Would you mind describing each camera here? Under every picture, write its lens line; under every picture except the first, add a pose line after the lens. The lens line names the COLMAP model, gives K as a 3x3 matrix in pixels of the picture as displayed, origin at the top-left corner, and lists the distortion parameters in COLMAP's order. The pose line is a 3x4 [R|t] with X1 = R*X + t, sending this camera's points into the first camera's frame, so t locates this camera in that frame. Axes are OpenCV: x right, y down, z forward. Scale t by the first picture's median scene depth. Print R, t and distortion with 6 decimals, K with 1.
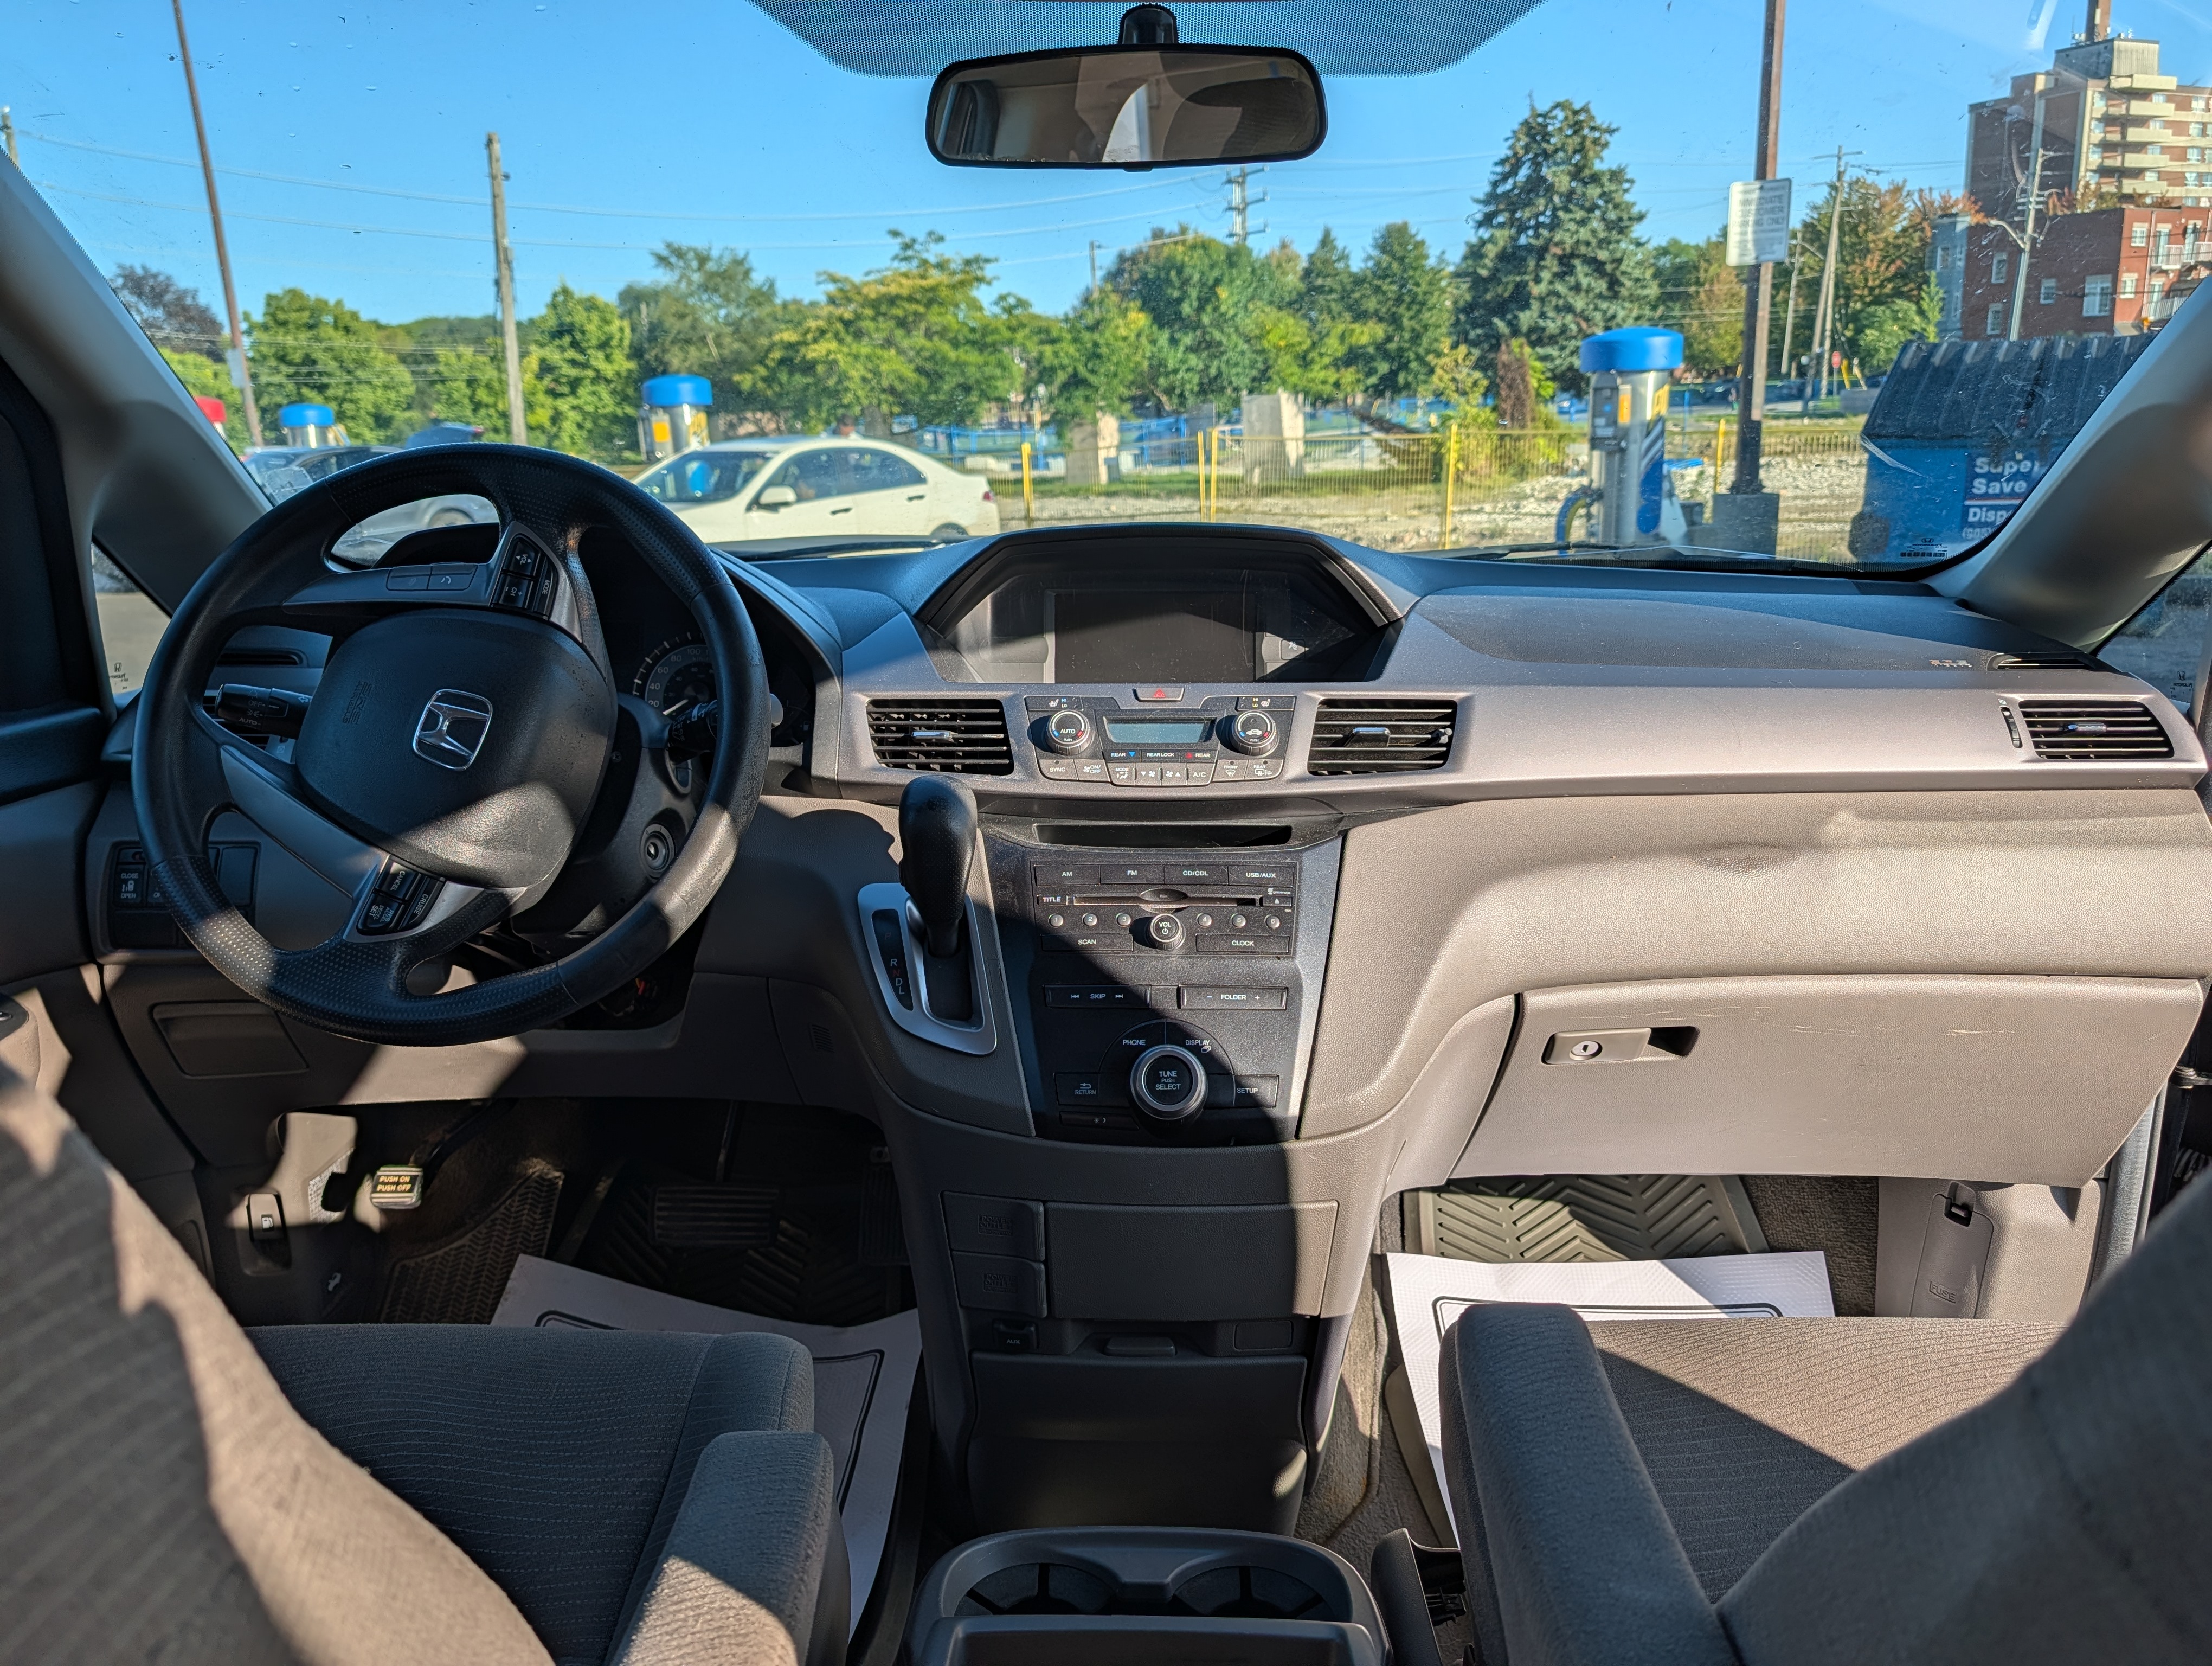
lens RADIAL K [[1613.5, 0, 1110.5], [0, 1613.5, 830.3], [0, 0, 1]] dist [0.008552, -0.013514]
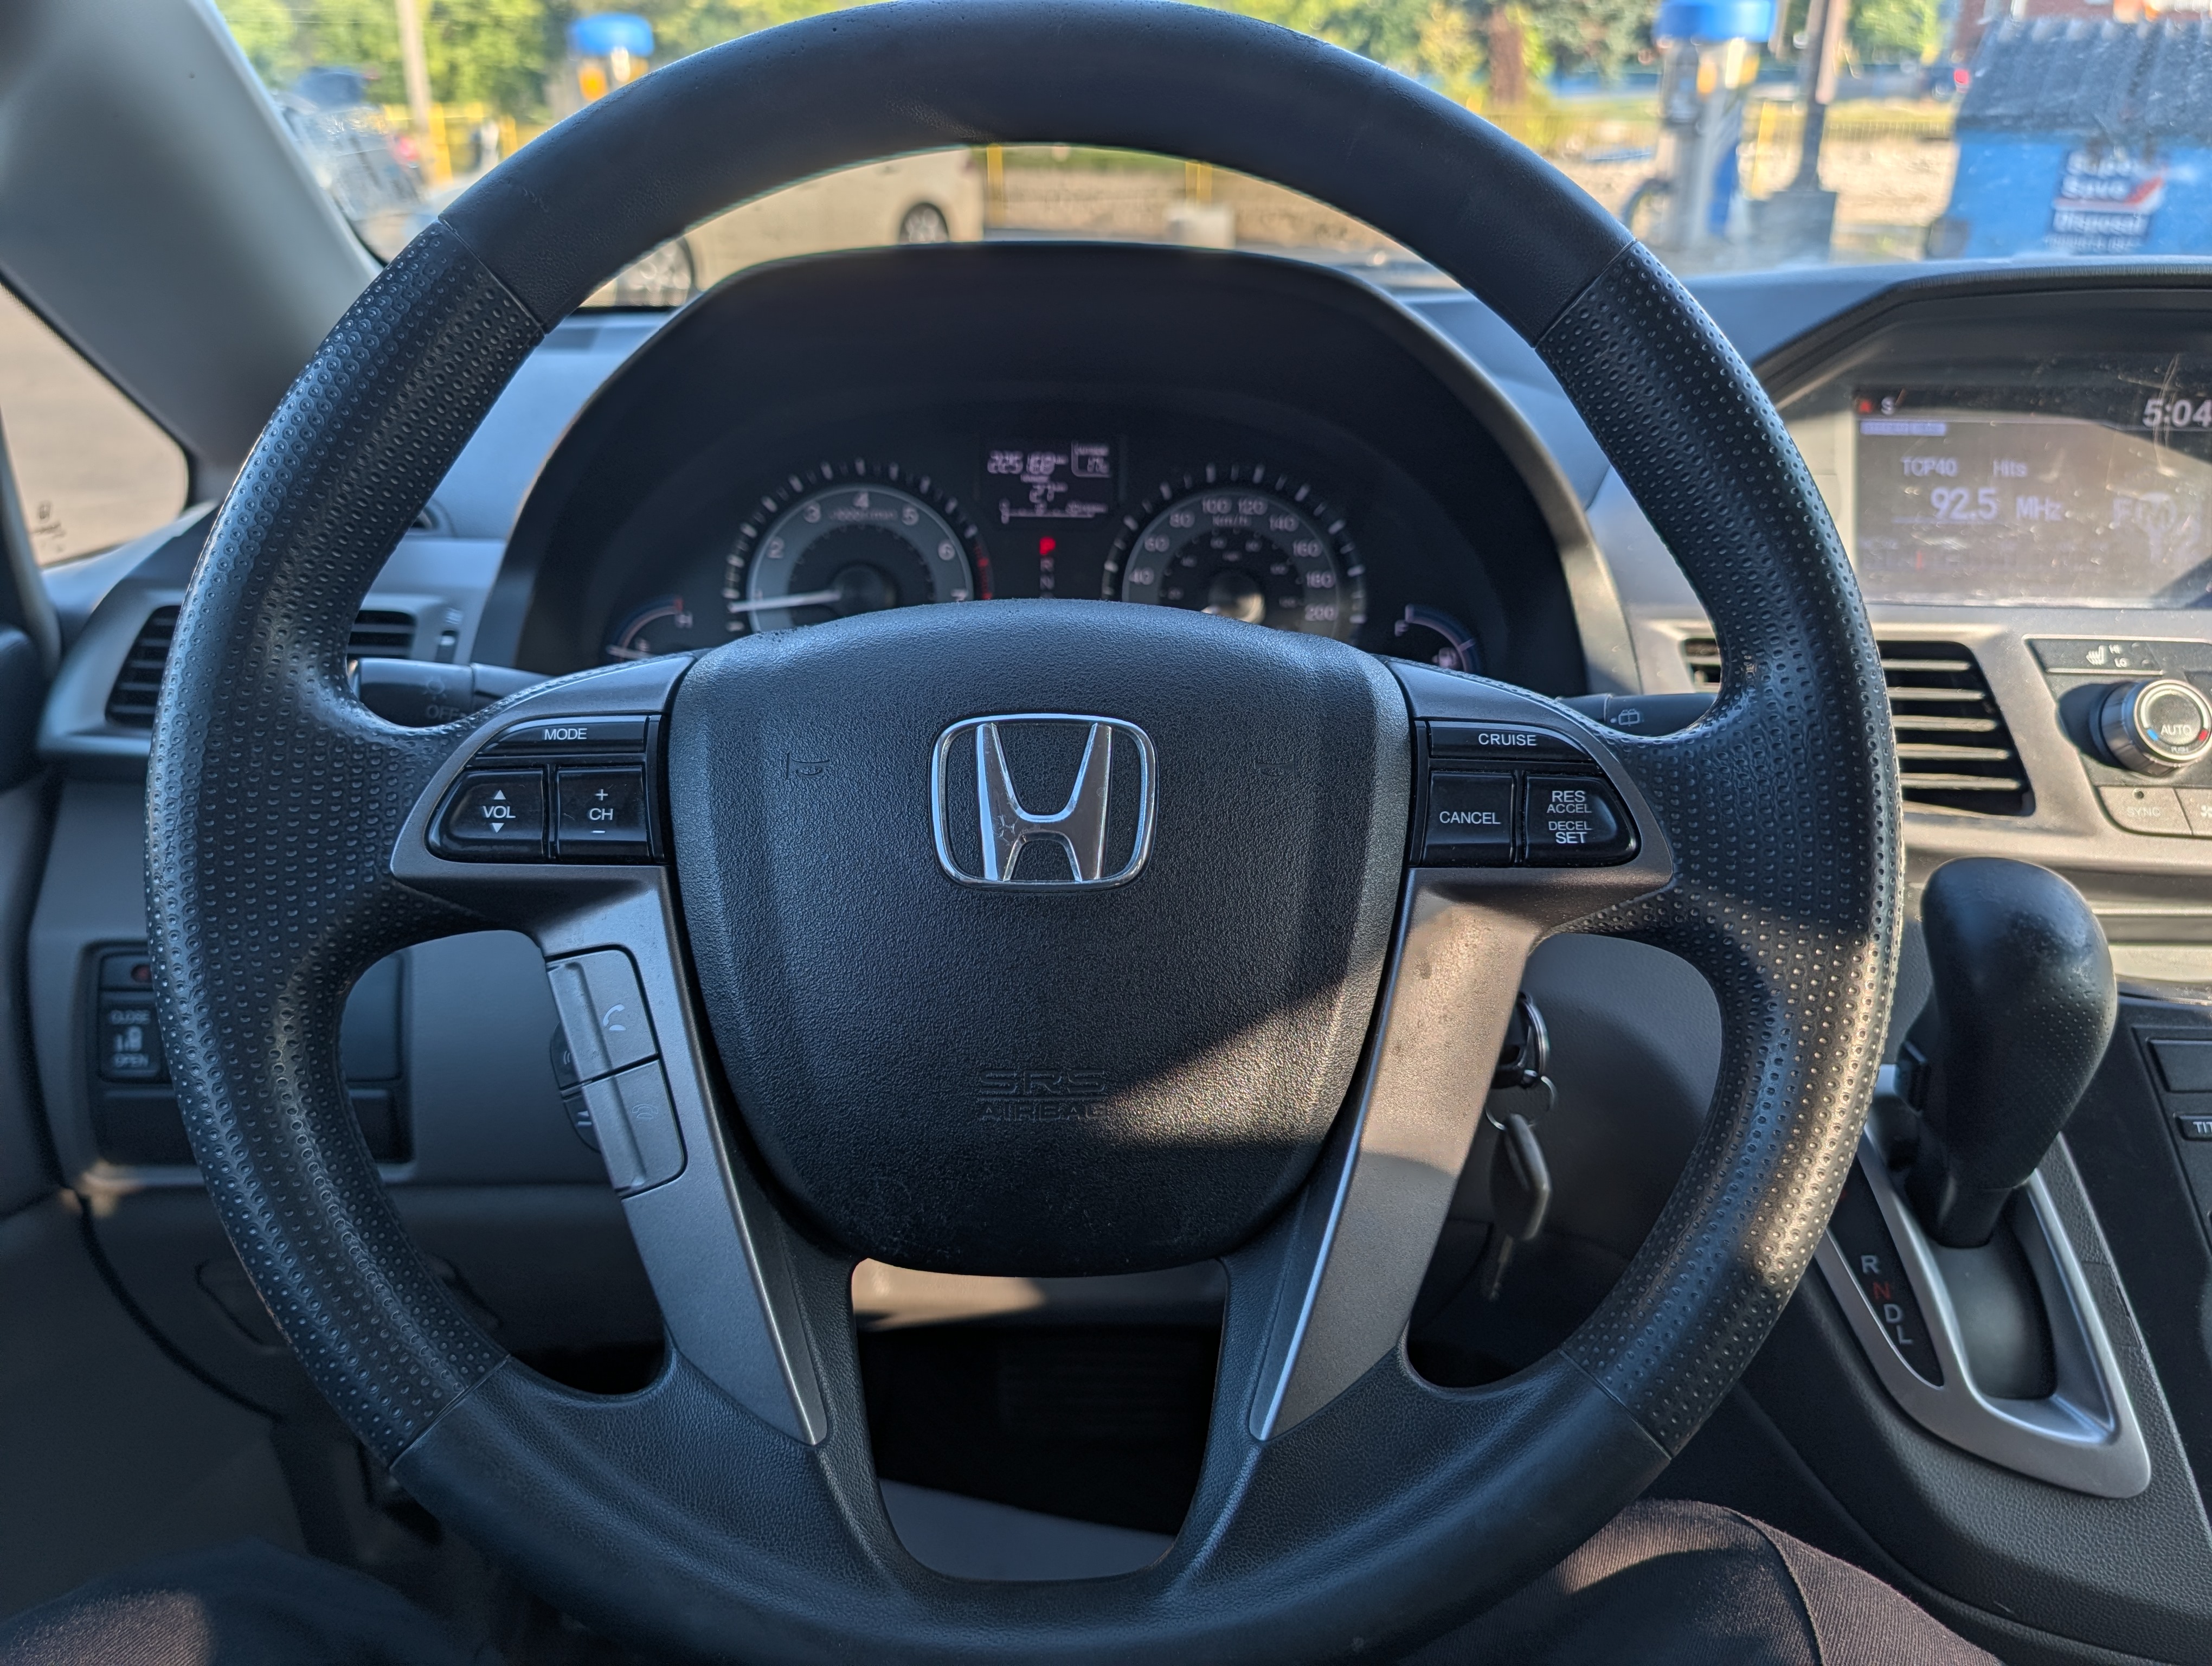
lens RADIAL K [[1613.5, 0, 1110.0], [0, 1613.5, 831.3], [0, 0, 1]] dist [0.008552, -0.013514]
pose [[0.998730, -0.000199, 0.050381, -0.283633], [-0.008818, 0.983865, 0.178694, -0.089735], [-0.049604, -0.178911, 0.982614, 0.438154]]
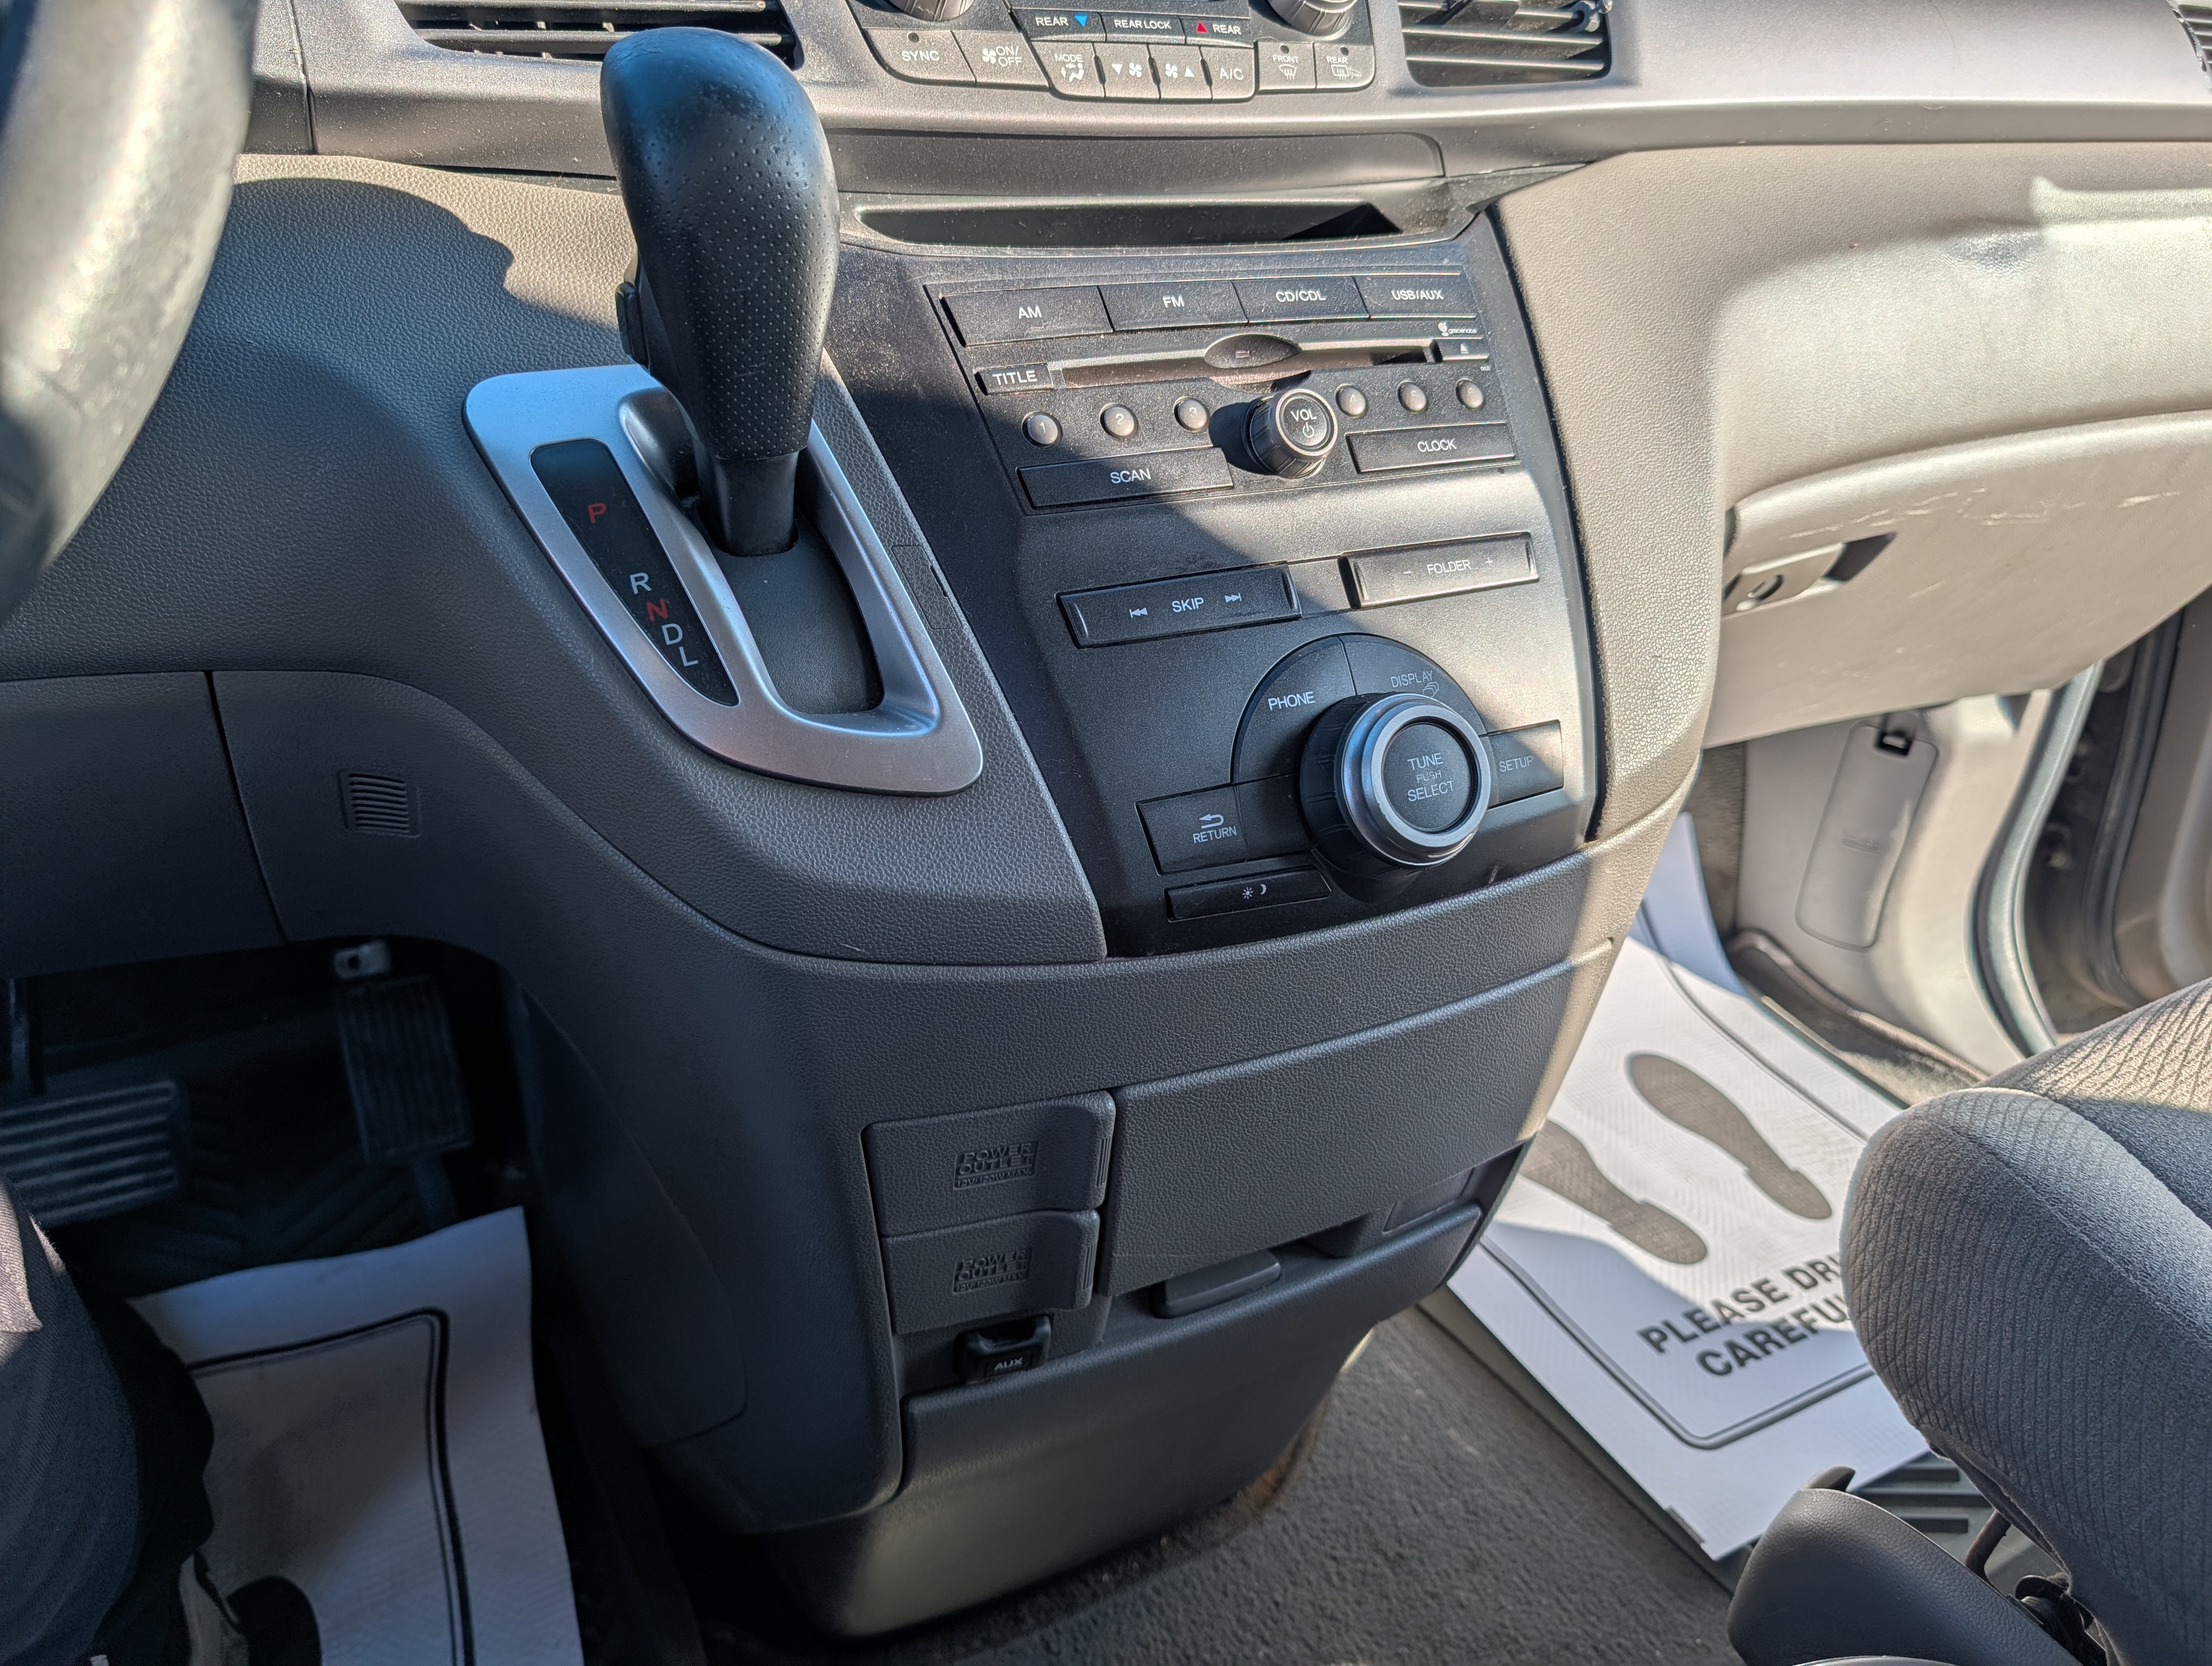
lens RADIAL K [[1613.5, 0, 1115.5], [0, 1613.5, 815.6], [0, 0, 1]] dist [0.008552, -0.013514]
pose [[0.868783, -0.186245, 0.458835, -0.166789], [0.063652, 0.960891, 0.269511, 0.030840], [-0.491086, -0.204940, 0.846661, 0.474381]]
